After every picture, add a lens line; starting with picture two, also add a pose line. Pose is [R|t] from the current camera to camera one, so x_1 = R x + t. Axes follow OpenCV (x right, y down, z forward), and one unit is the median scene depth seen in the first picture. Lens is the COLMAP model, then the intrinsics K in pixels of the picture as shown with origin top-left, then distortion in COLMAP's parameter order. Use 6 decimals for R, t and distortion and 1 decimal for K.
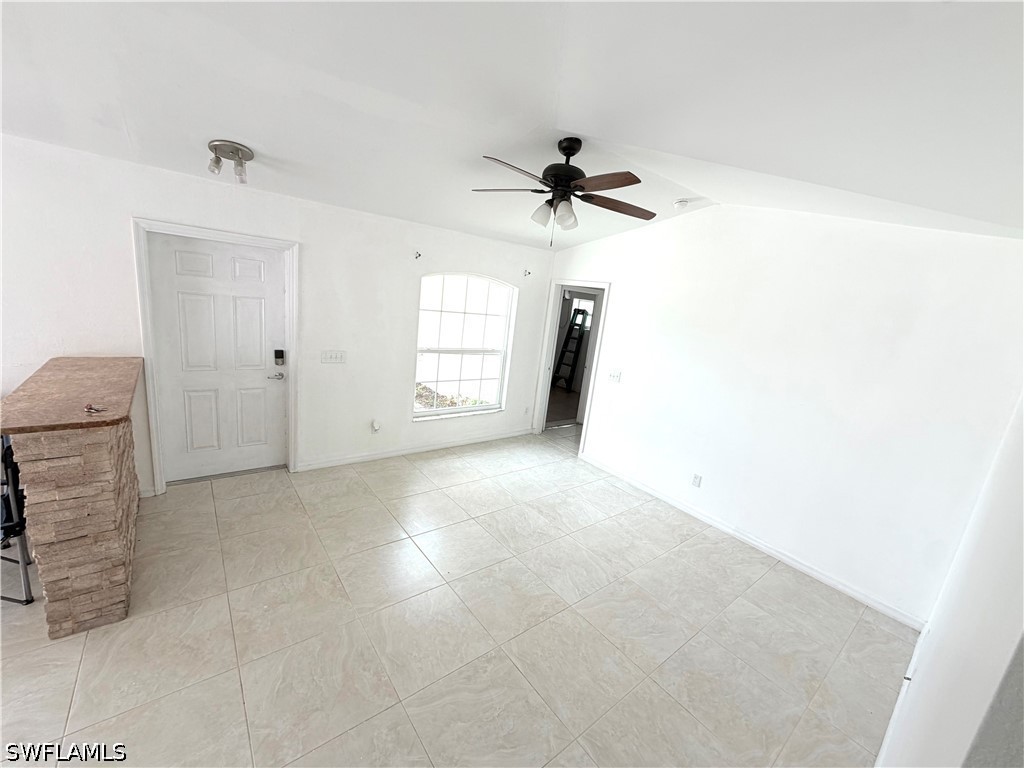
lens RADIAL K [[406.0, 0, 511.1], [0, 406.0, 384.9], [0, 0, 1]] dist [-0.000298, 0.000330]
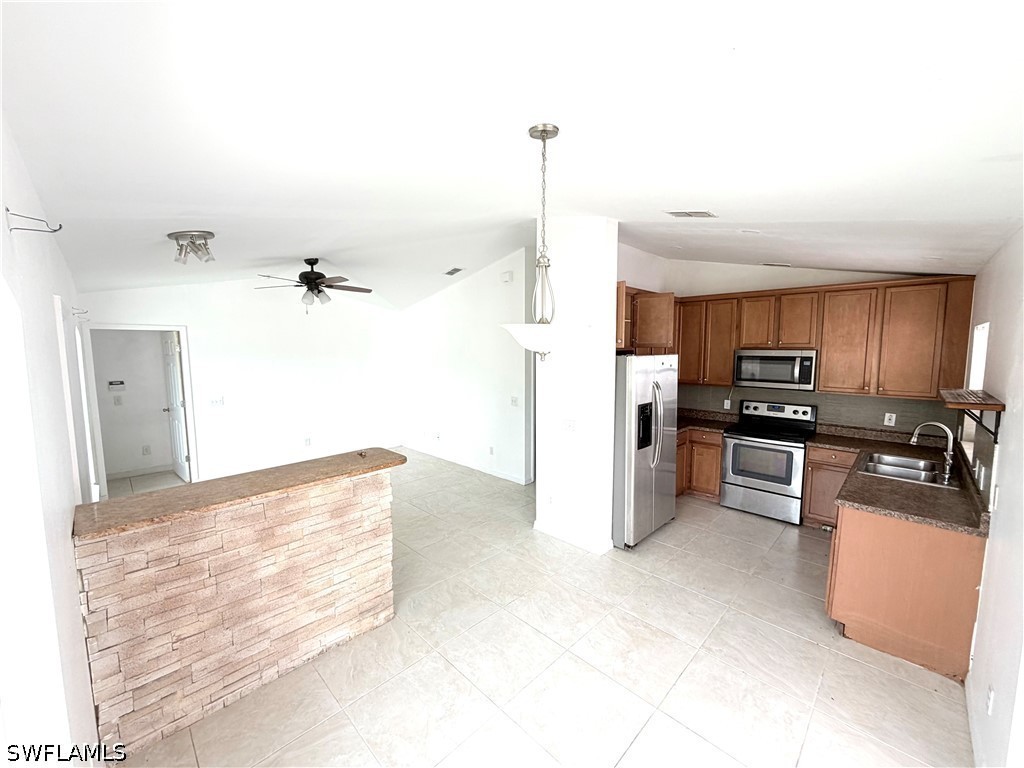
lens RADIAL K [[406.0, 0, 511.1], [0, 406.0, 384.9], [0, 0, 1]] dist [-0.000298, 0.000330]
pose [[-0.121482, -0.208451, 0.970459, -1.574276], [0.207571, 0.950748, 0.230201, -0.256844], [-0.970647, 0.229404, -0.072231, 0.343544]]
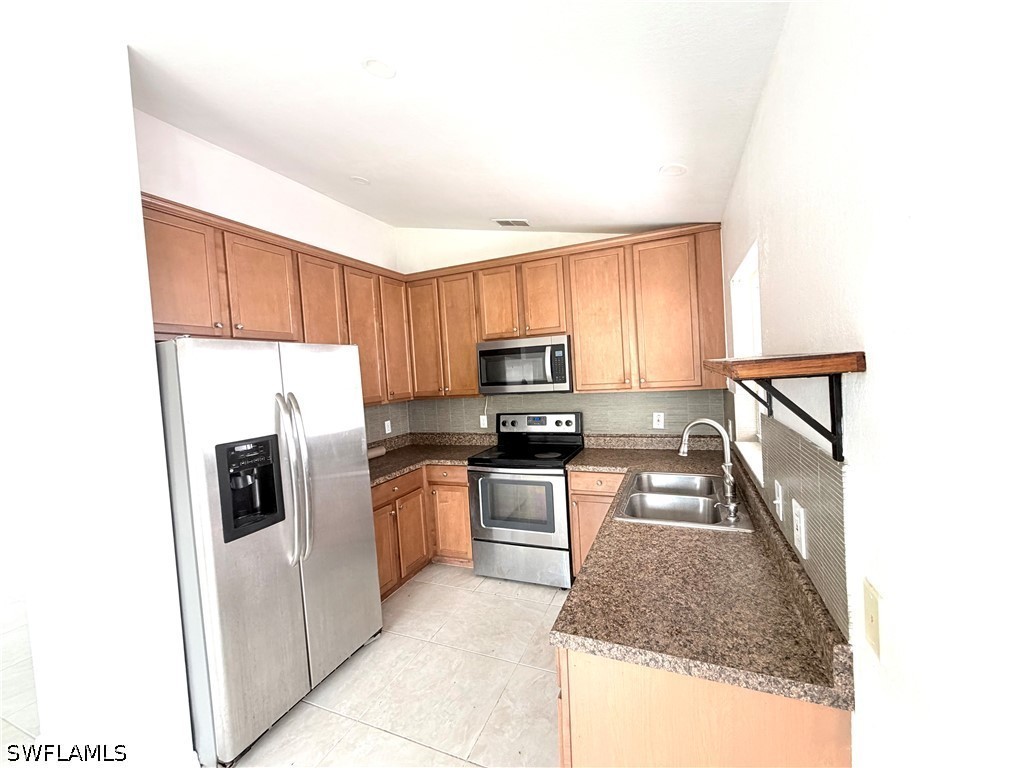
lens RADIAL K [[406.0, 0, 511.1], [0, 406.0, 384.9], [0, 0, 1]] dist [-0.000298, 0.000330]
pose [[-0.489023, -0.117598, 0.864308, -1.130615], [0.196833, 0.950436, 0.240684, 0.022261], [-0.849773, 0.287825, -0.441637, -0.214039]]
